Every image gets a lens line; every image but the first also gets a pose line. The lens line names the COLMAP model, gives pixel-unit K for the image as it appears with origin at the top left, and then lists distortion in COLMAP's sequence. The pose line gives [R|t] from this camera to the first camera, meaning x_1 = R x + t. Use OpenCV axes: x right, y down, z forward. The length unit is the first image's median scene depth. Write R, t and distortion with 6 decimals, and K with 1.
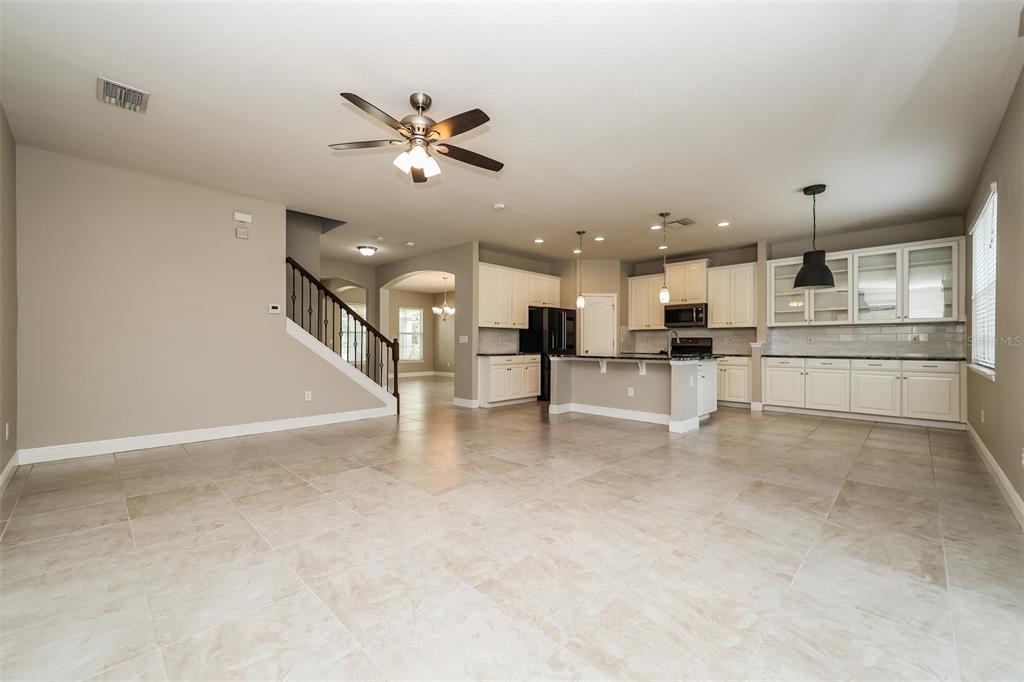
lens RADIAL K [[412.3, 0, 512.0], [0, 412.3, 341.0], [0, 0, 1]] dist [0.001240, -0.000022]
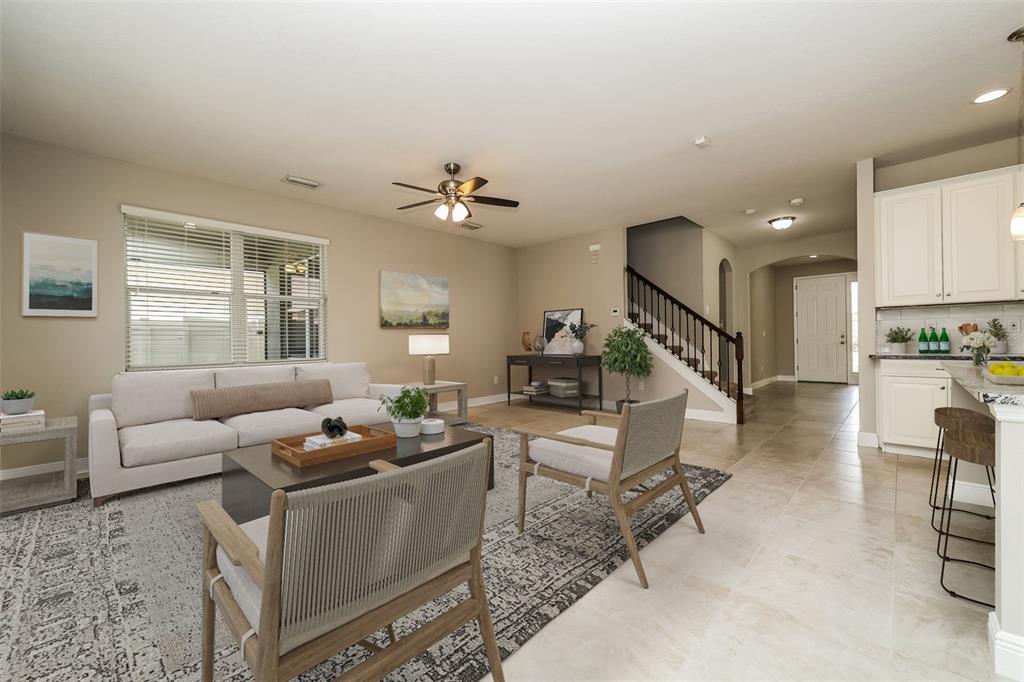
lens RADIAL K [[412.3, 0, 512.0], [0, 412.3, 341.0], [0, 0, 1]] dist [0.001240, -0.000022]
pose [[0.004401, -0.001326, -0.999989, 0.492715], [0.020419, 0.999791, -0.001236, 0.003447], [0.999782, -0.020414, 0.004427, 0.495510]]
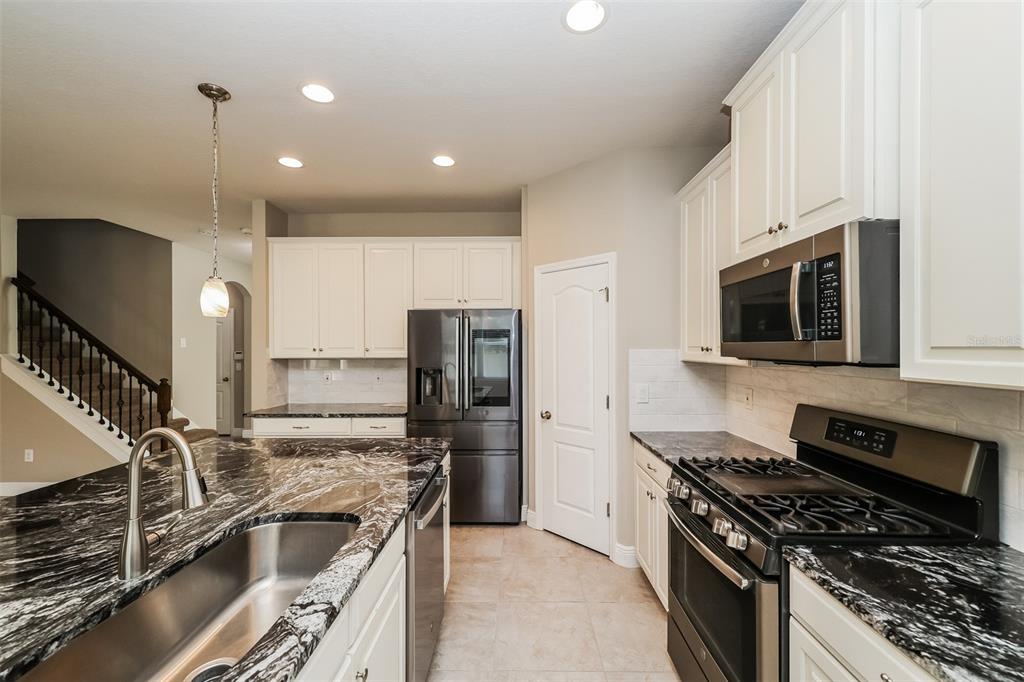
lens RADIAL K [[412.3, 0, 512.0], [0, 412.3, 341.0], [0, 0, 1]] dist [0.001240, -0.000022]
pose [[0.689250, -0.016556, -0.724335, 0.526188], [0.006763, 0.999842, -0.016419, -0.046705], [0.724492, 0.006418, 0.689253, 0.864535]]
